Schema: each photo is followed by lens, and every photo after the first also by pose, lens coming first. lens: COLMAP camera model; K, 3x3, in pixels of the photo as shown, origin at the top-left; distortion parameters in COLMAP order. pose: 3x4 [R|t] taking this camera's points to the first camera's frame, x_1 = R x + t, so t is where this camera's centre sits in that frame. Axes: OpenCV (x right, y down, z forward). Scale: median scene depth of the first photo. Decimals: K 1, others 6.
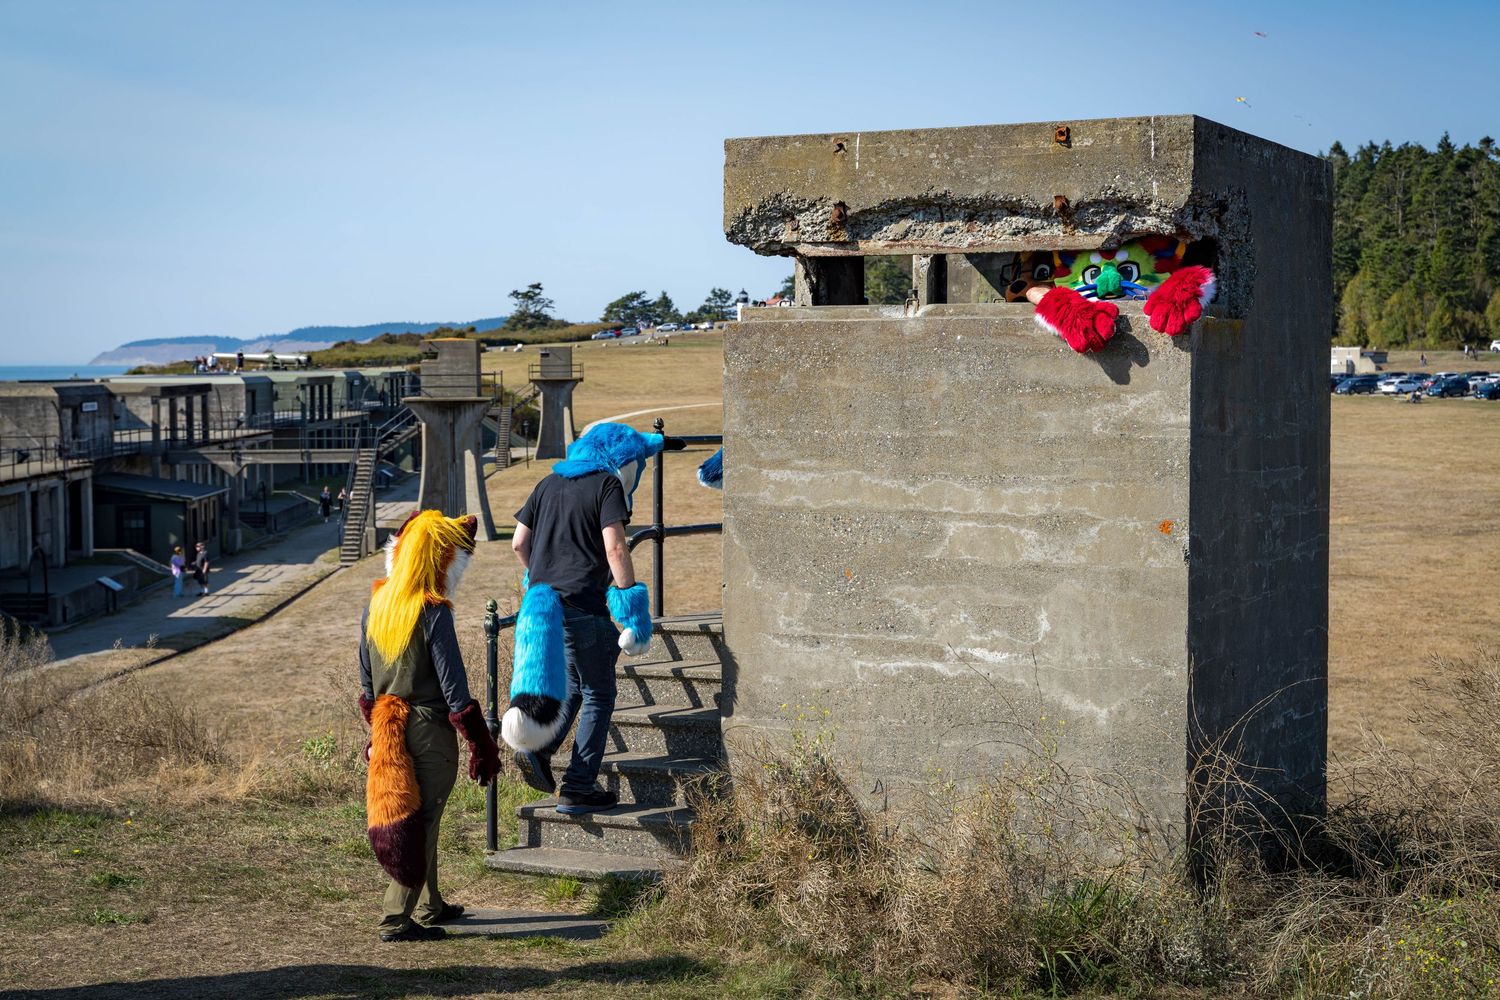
lens RADIAL K [[2409.1, 0, 750.0], [0, 2409.1, 500.0], [0, 0, 1]] dist [0.006056, -0.028258]
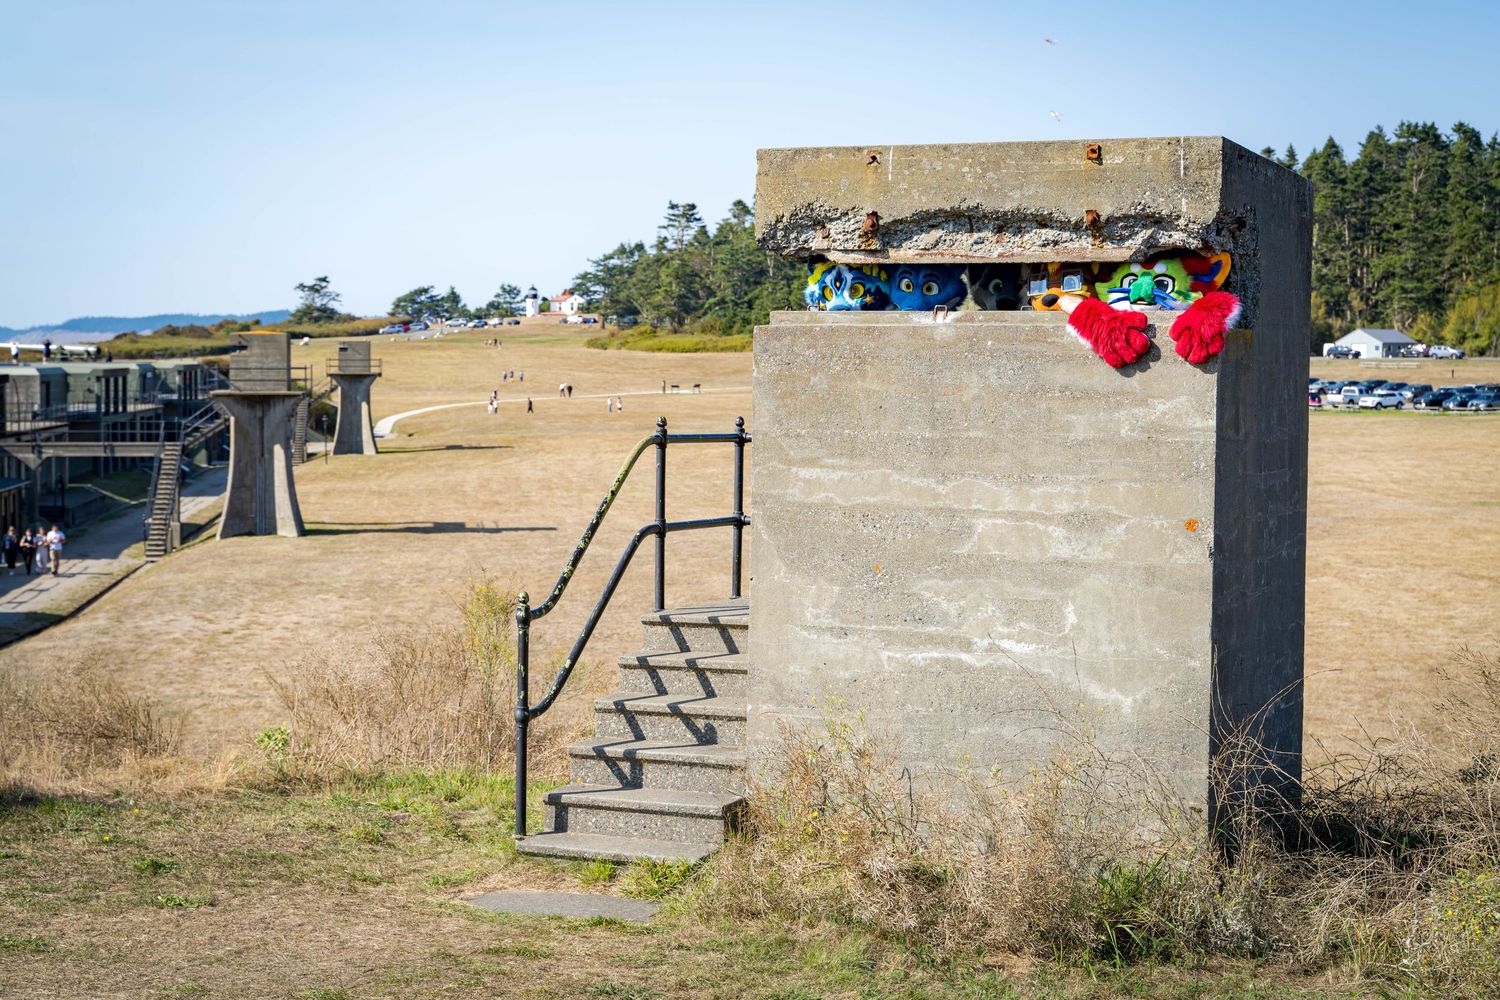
lens RADIAL K [[2409.1, 0, 750.0], [0, 2409.1, 500.0], [0, 0, 1]] dist [0.006056, -0.028258]
pose [[0.996346, 0.007439, 0.085079, -0.103112], [-0.007504, 0.999972, 0.000446, 0.001039], [-0.085073, -0.001083, 0.996374, -0.035113]]
